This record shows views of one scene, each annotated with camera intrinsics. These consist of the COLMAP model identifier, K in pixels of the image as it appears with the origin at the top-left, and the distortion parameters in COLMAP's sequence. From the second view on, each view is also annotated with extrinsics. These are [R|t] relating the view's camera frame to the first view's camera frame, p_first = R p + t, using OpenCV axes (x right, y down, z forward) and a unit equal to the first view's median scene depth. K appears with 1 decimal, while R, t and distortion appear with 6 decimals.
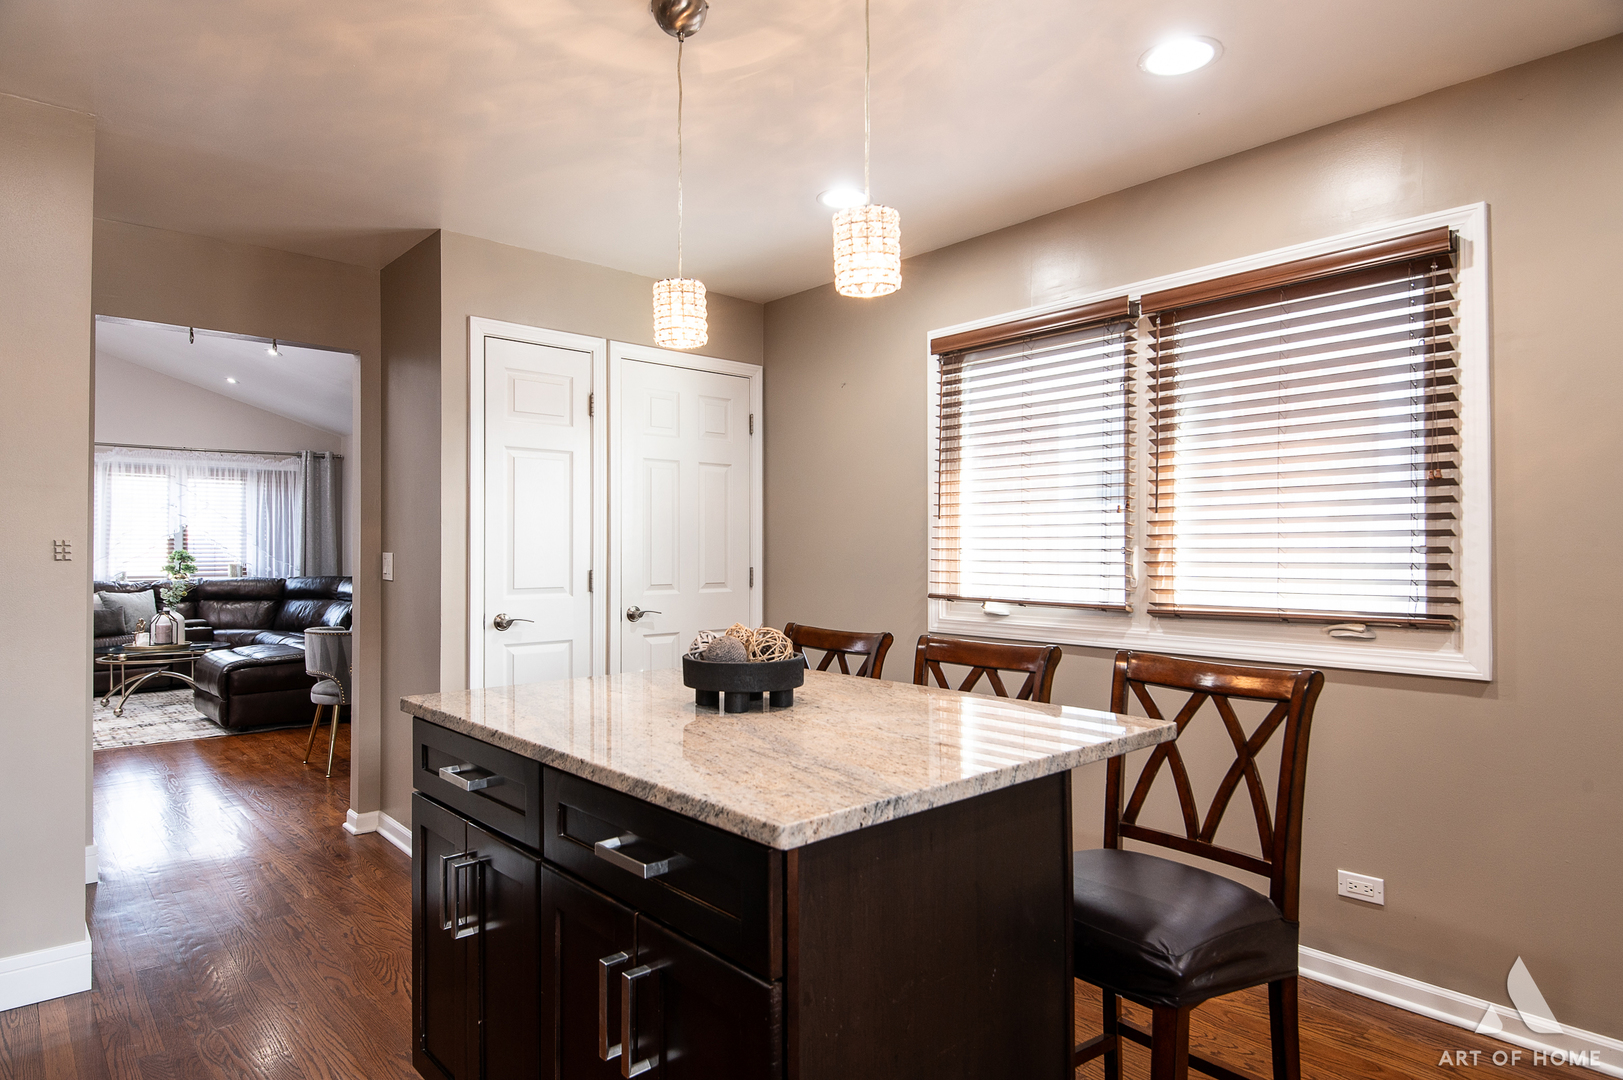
lens RADIAL K [[946.3, 0, 789.6], [0, 946.3, 554.4], [0, 0, 1]] dist [0.014626, -0.006264]
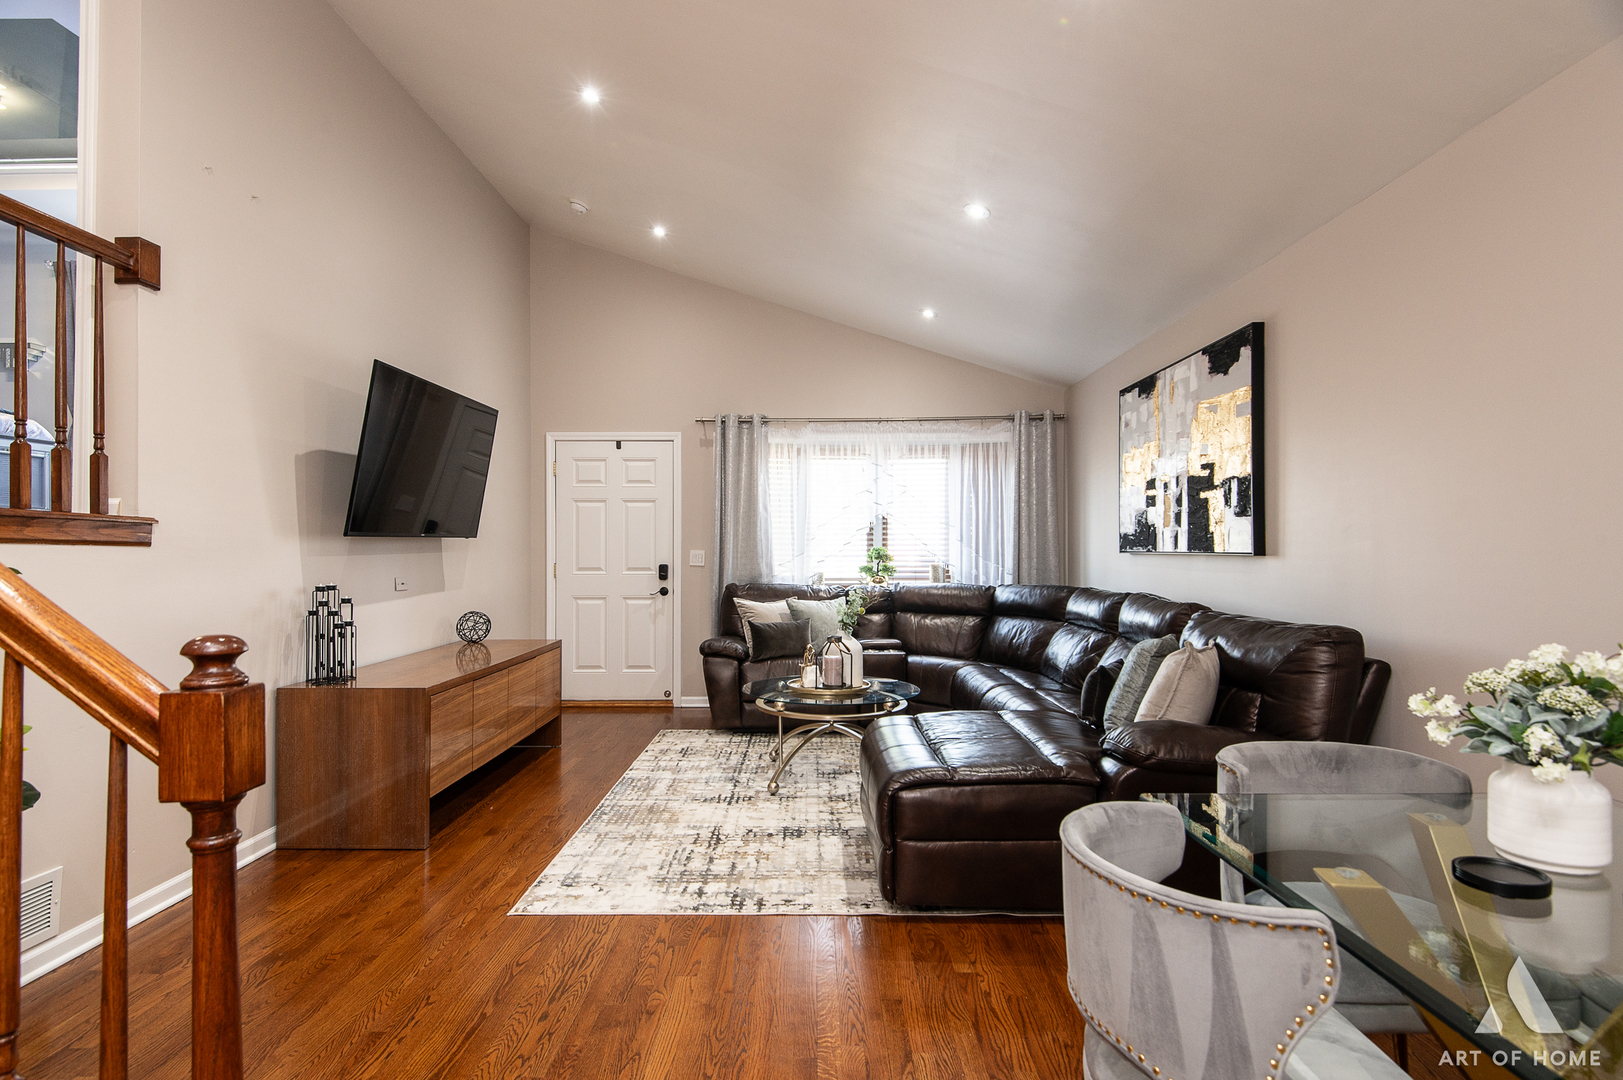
lens RADIAL K [[803.2, 0, 797.6], [0, 803.2, 537.4], [0, 0, 1]] dist [0.021098, -0.000163]
pose [[0.745408, -0.010106, -0.666532, -0.236652], [0.000177, 0.999888, -0.014962, -0.002854], [0.666609, 0.011034, 0.745326, 0.447067]]
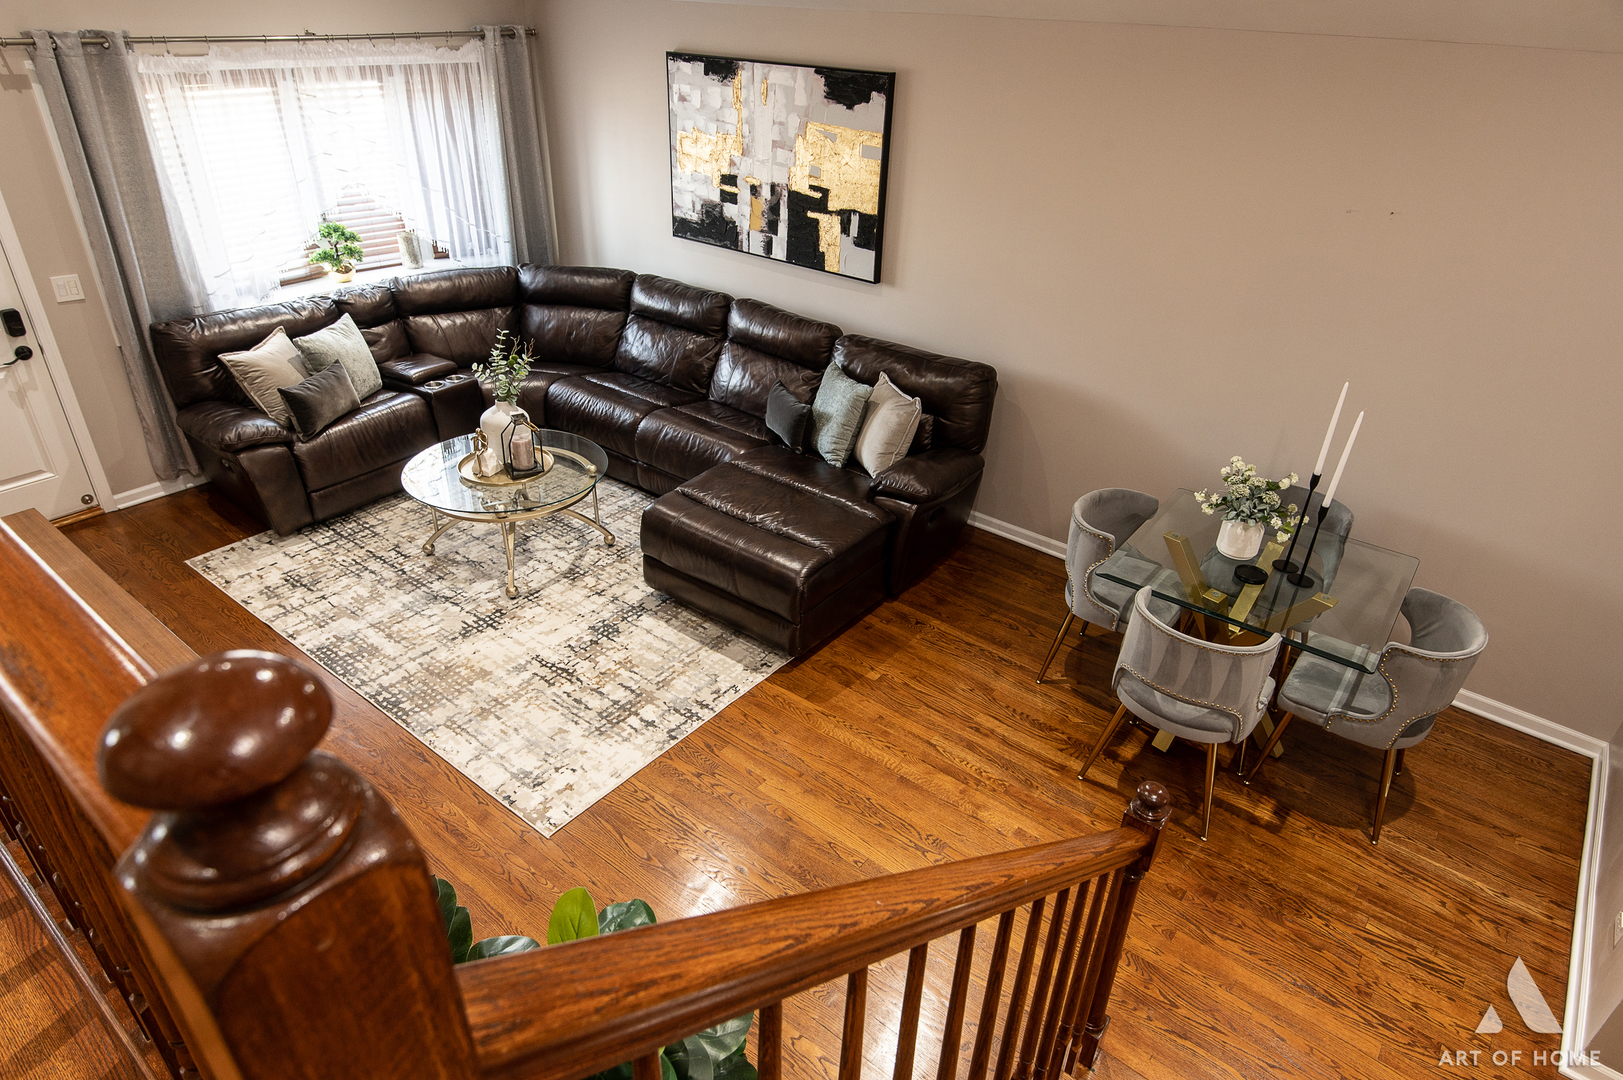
lens RADIAL K [[946.3, 0, 804.1], [0, 946.3, 551.6], [0, 0, 1]] dist [0.014626, -0.006264]
pose [[0.981792, -0.066647, 0.177882, -0.471459], [-0.033050, 0.862216, 0.505461, -0.138866], [-0.187061, -0.502136, 0.844315, 0.339274]]
